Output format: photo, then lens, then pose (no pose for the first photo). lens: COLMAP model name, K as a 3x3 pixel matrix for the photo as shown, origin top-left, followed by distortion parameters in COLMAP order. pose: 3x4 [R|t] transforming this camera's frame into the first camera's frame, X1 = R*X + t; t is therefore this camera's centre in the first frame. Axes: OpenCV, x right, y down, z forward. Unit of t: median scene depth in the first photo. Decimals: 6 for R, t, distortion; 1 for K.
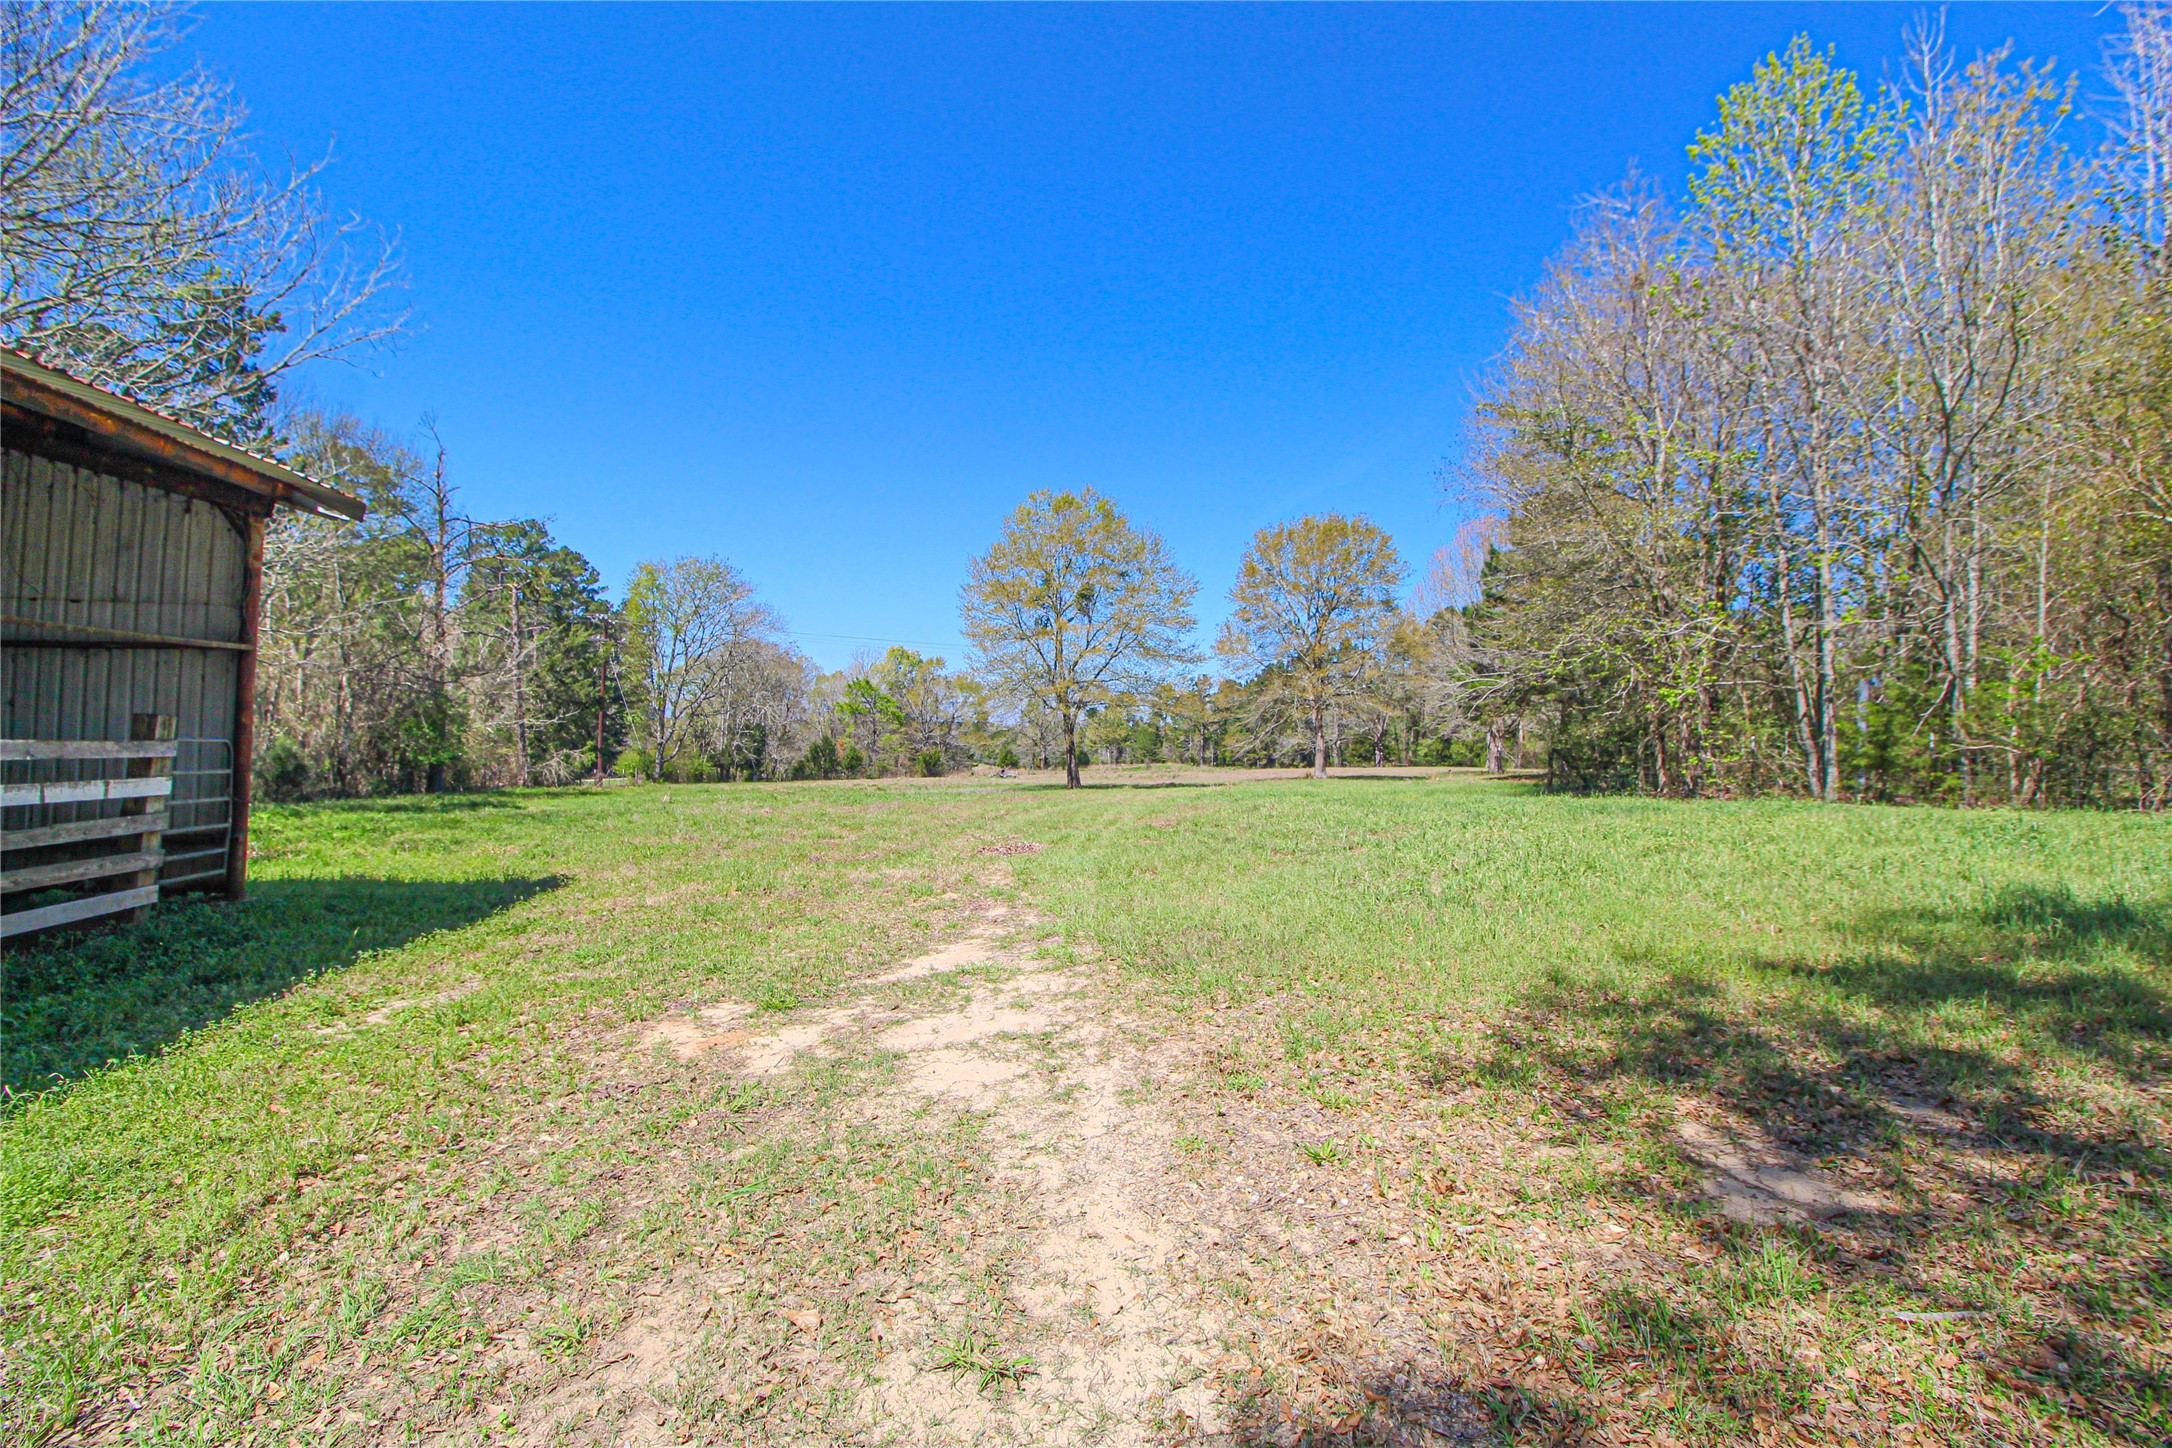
lens RADIAL K [[956.9, 0, 1089.4], [0, 956.9, 698.2], [0, 0, 1]] dist [-0.022232, -0.000261]
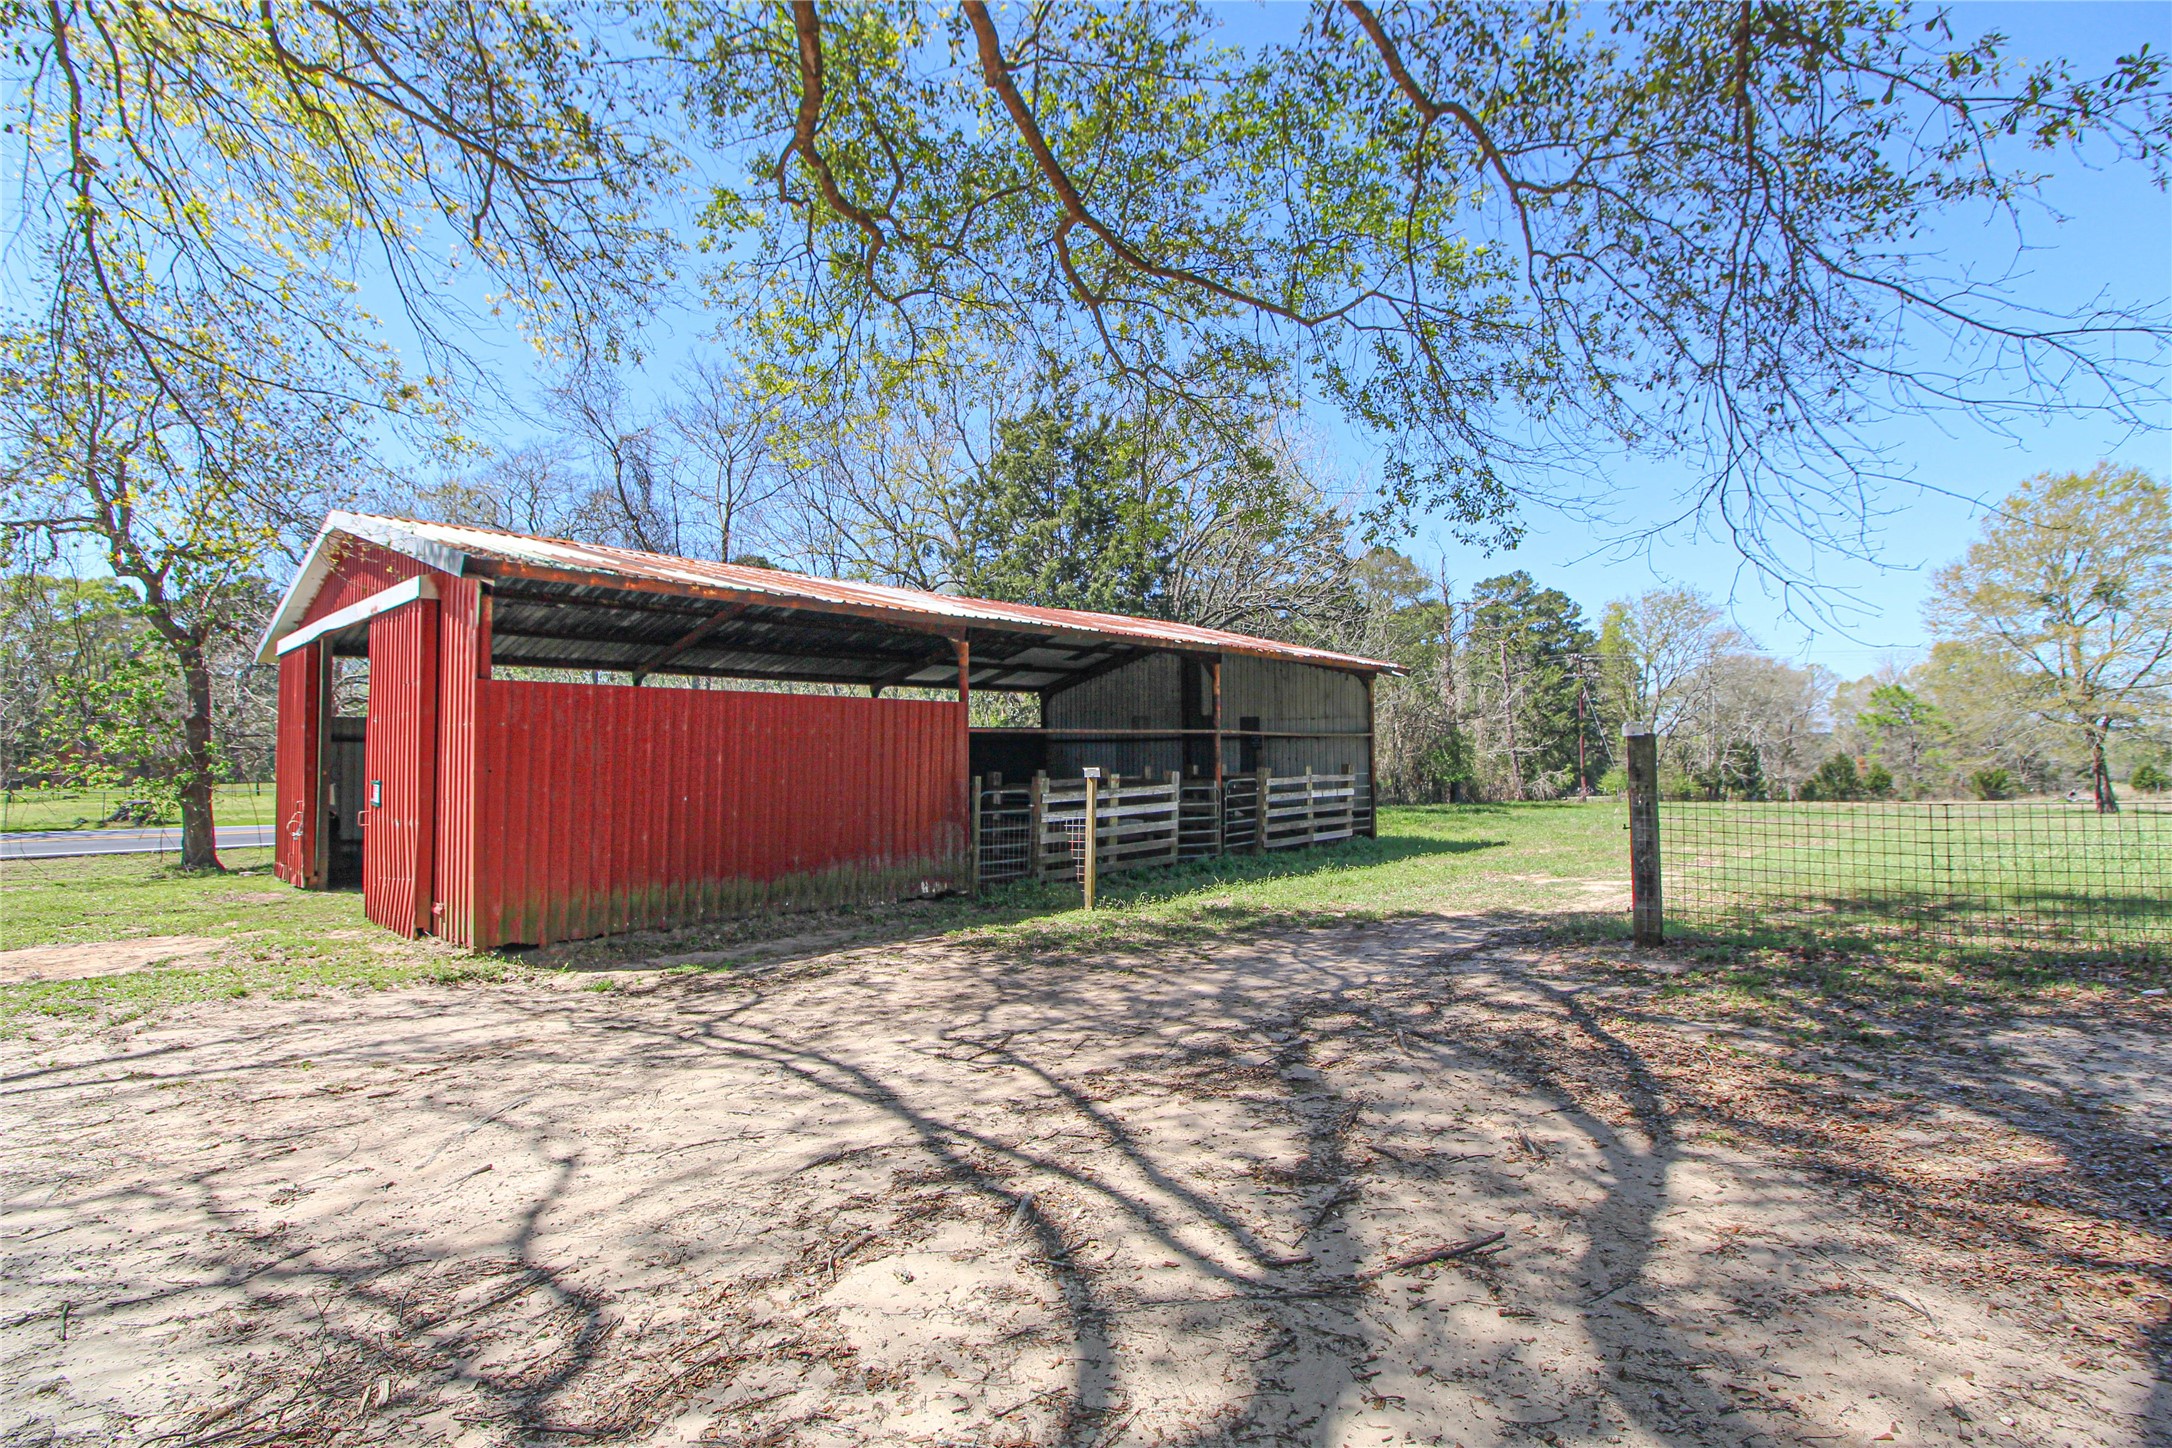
lens RADIAL K [[956.9, 0, 1089.4], [0, 956.9, 698.2], [0, 0, 1]] dist [-0.022232, -0.000261]
pose [[0.562086, -0.064392, -0.824568, 0.124973], [0.048581, 0.997814, -0.044804, -0.012607], [0.825651, -0.014875, 0.563985, -0.169410]]
